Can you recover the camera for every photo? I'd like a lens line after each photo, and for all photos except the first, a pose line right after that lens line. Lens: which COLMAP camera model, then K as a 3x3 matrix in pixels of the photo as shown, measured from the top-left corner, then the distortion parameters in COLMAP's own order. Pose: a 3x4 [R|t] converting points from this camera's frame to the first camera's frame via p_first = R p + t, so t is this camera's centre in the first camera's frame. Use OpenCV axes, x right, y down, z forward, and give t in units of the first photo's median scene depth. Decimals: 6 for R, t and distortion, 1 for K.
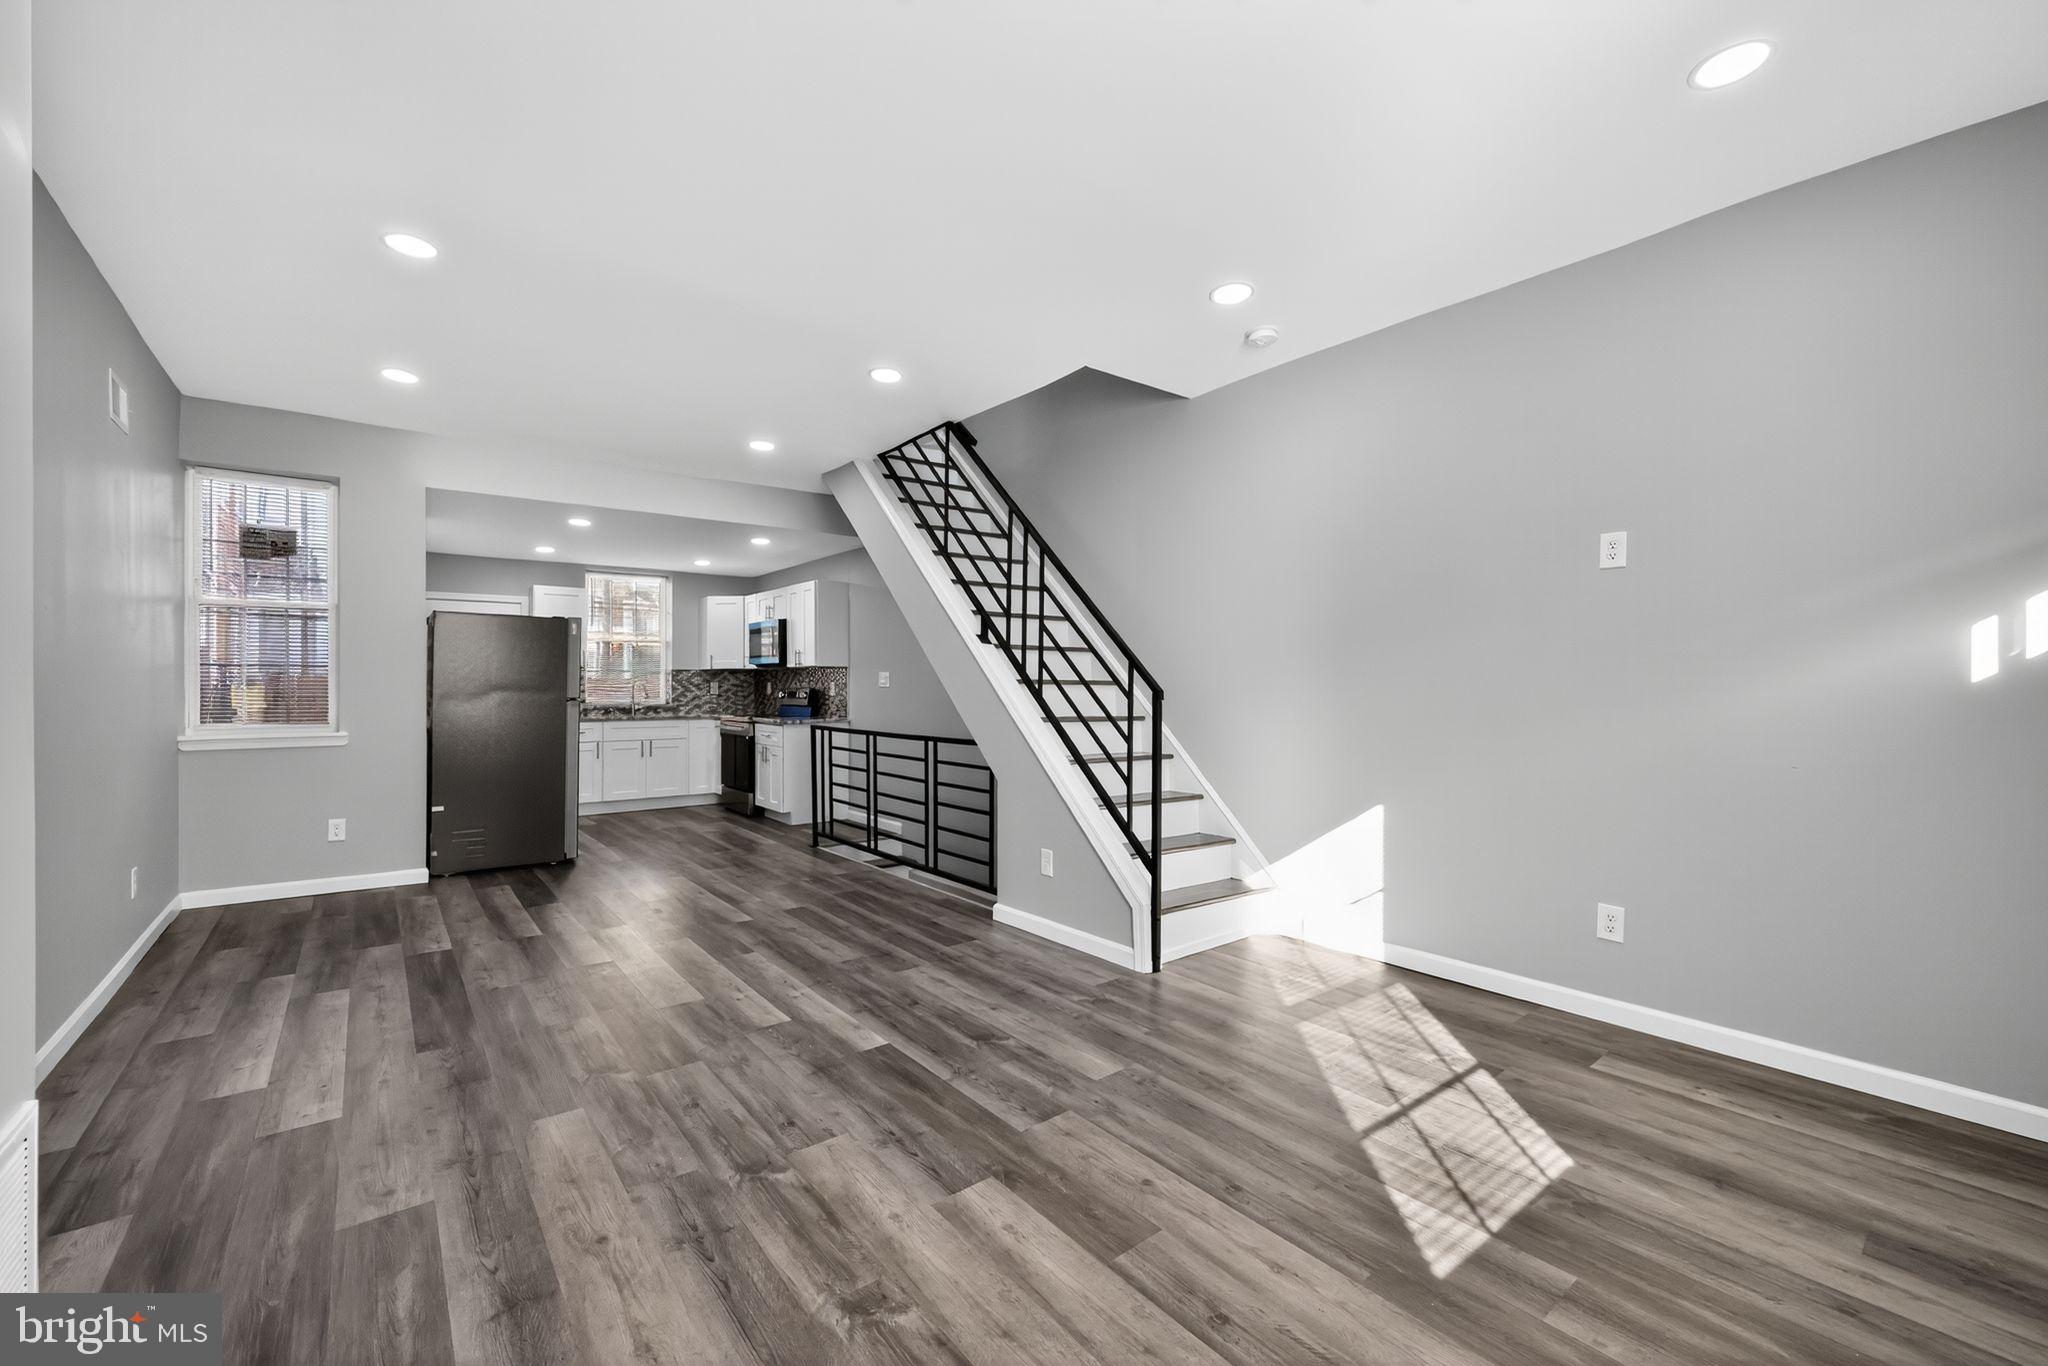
lens RADIAL K [[823.8, 0, 1008.9], [0, 823.8, 683.6], [0, 0, 1]] dist [0.002168, 0.000006]
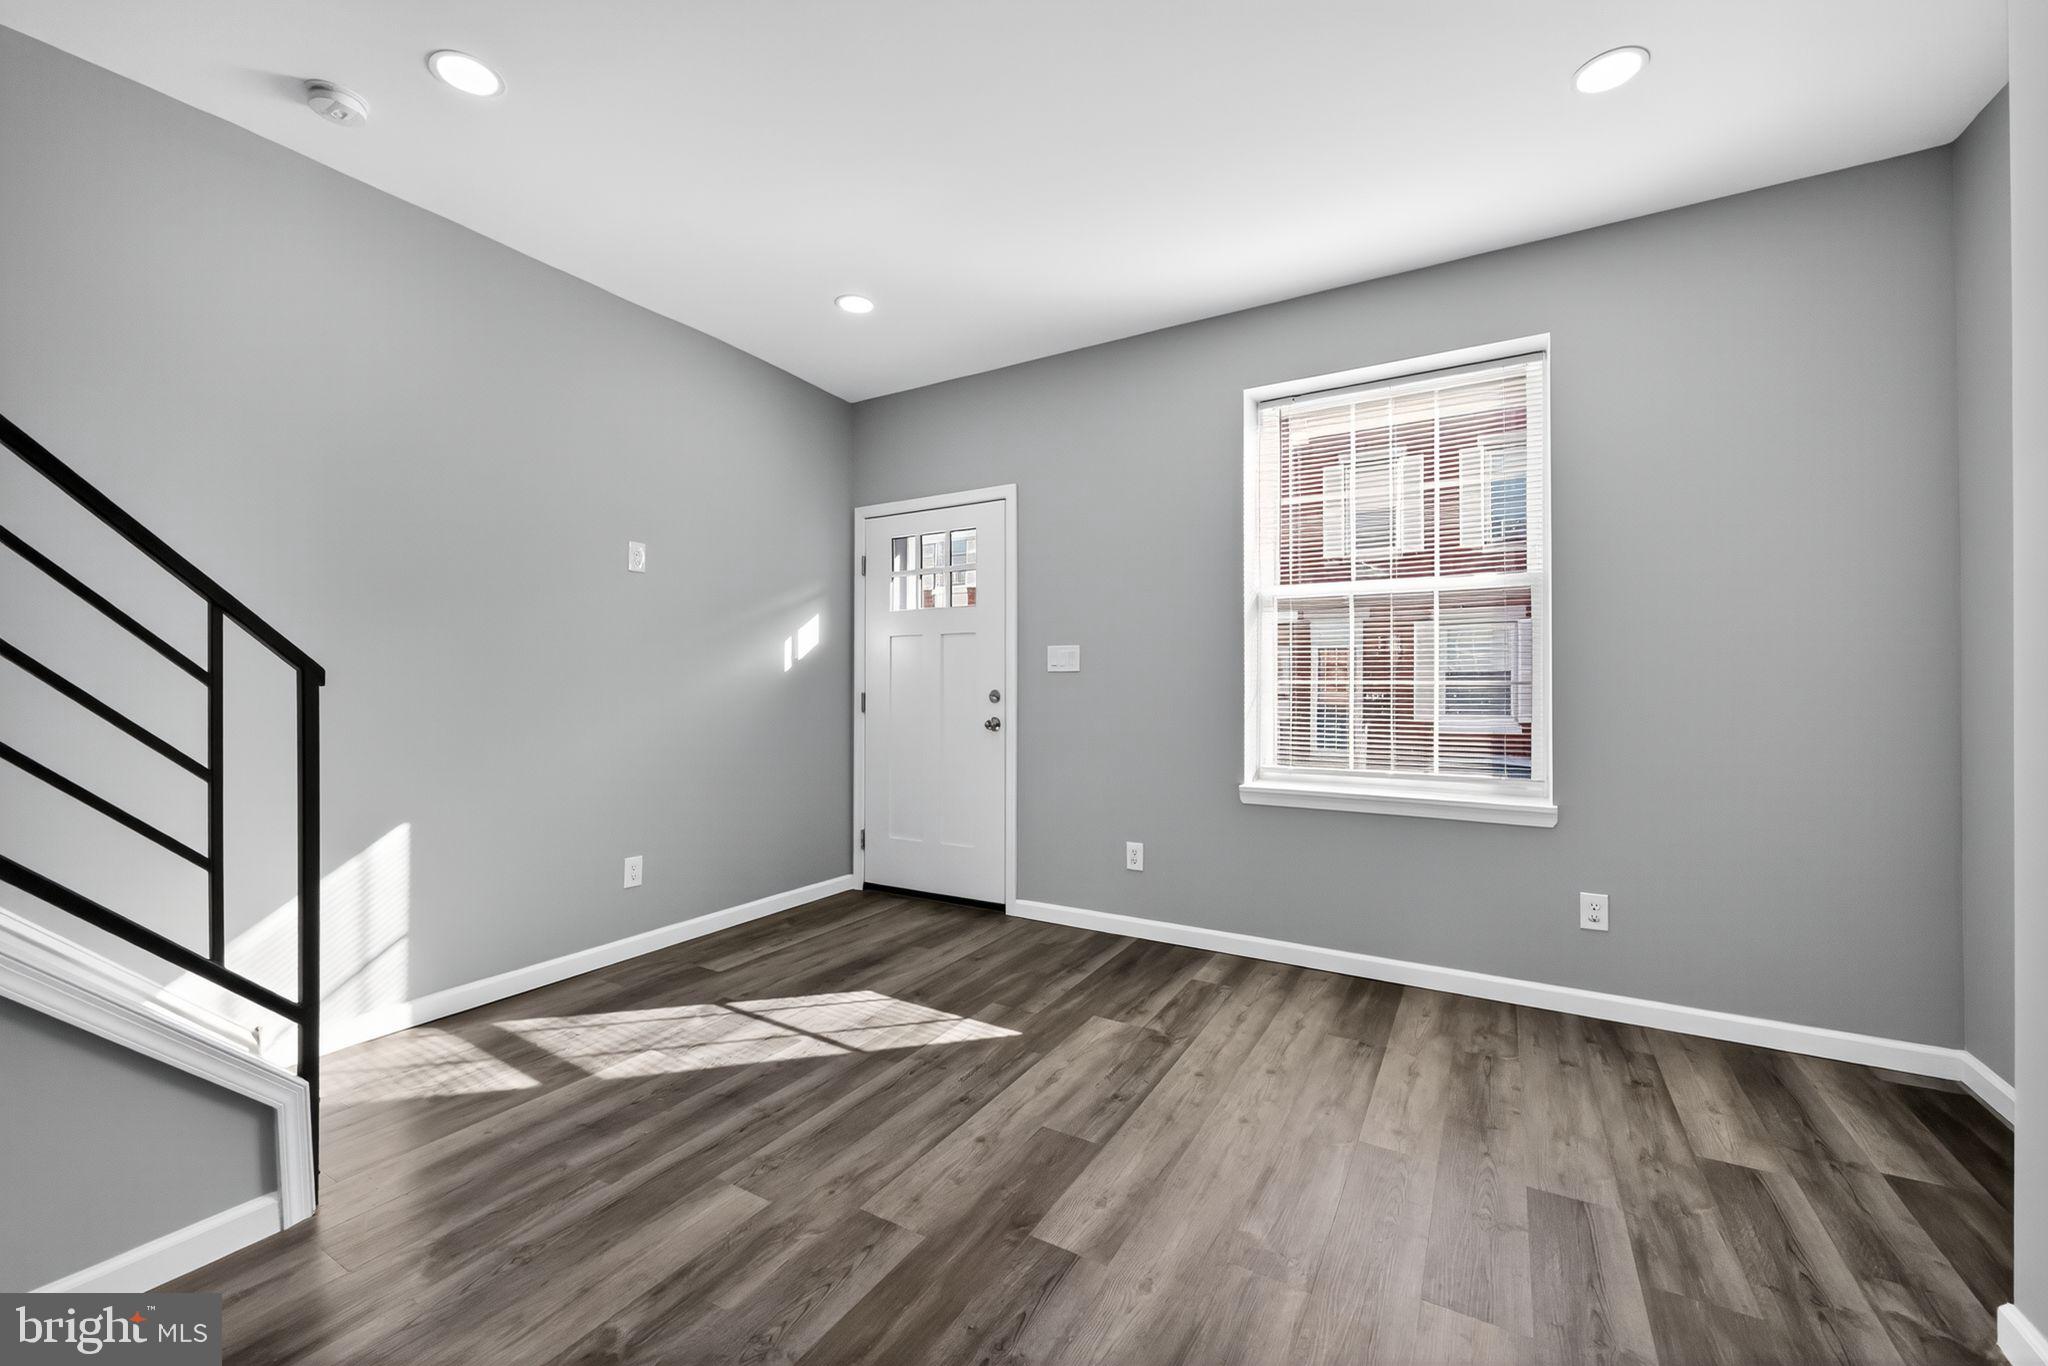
lens RADIAL K [[816.3, 0, 1013.2], [0, 816.3, 683.2], [0, 0, 1]] dist [-0.005486, 0.000206]
pose [[-0.364861, 0.000798, 0.931062, -0.477828], [-0.005057, 0.999983, -0.002838, 0.016952], [-0.931048, -0.005744, -0.364851, 0.791841]]
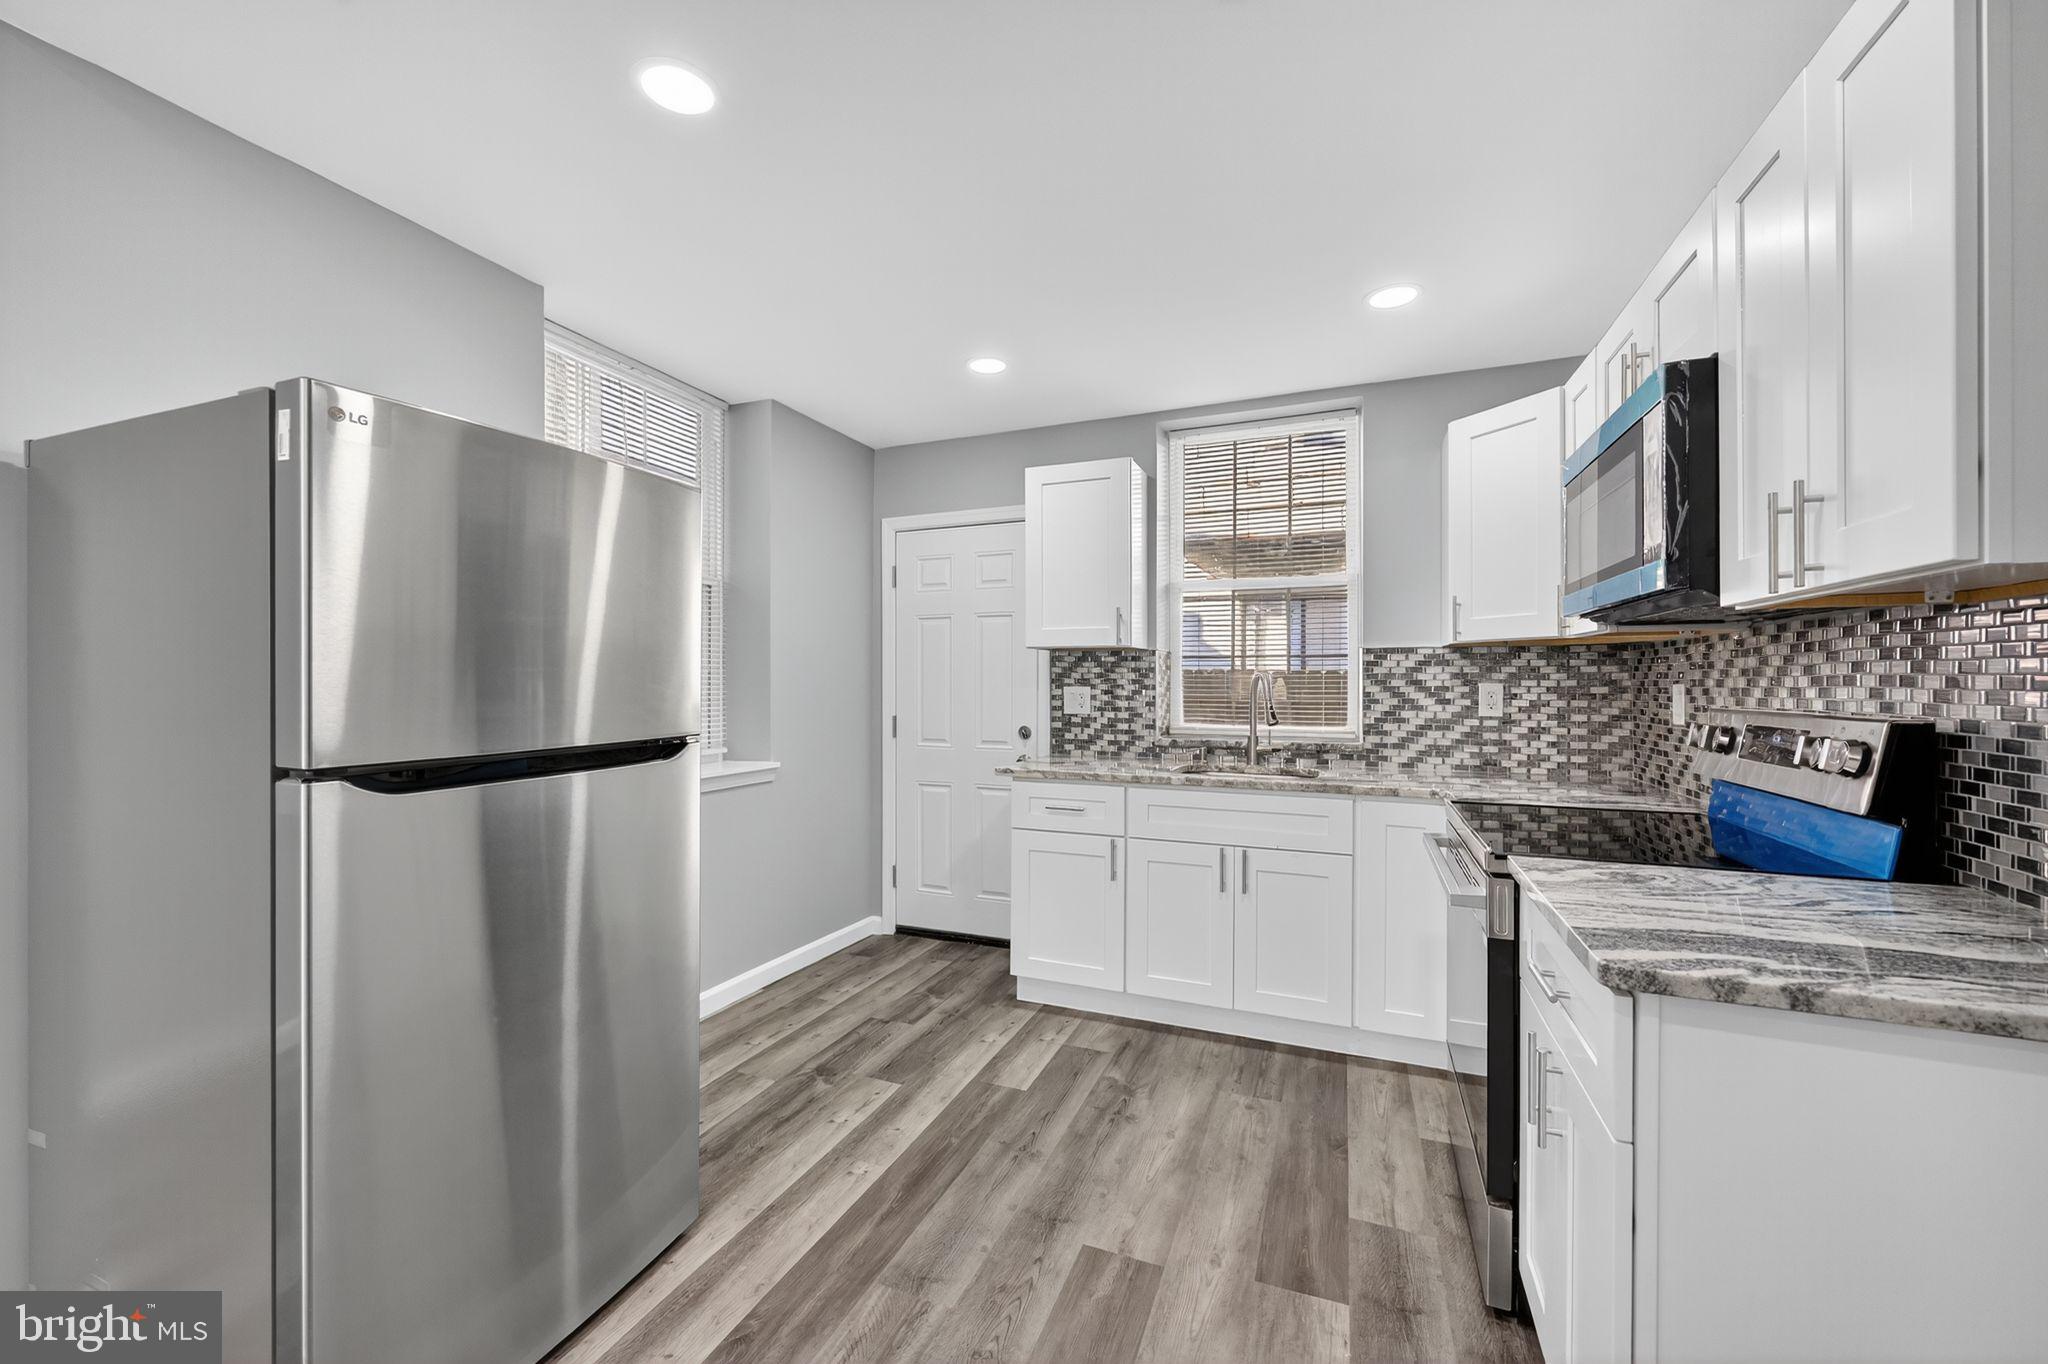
lens RADIAL K [[816.3, 0, 1013.2], [0, 816.3, 682.2], [0, 0, 1]] dist [-0.005486, 0.000206]
pose [[0.497720, 0.002089, -0.867335, -0.425493], [0.001630, 0.999993, 0.003344, -0.008362], [0.867336, -0.003078, 0.497713, 1.729867]]
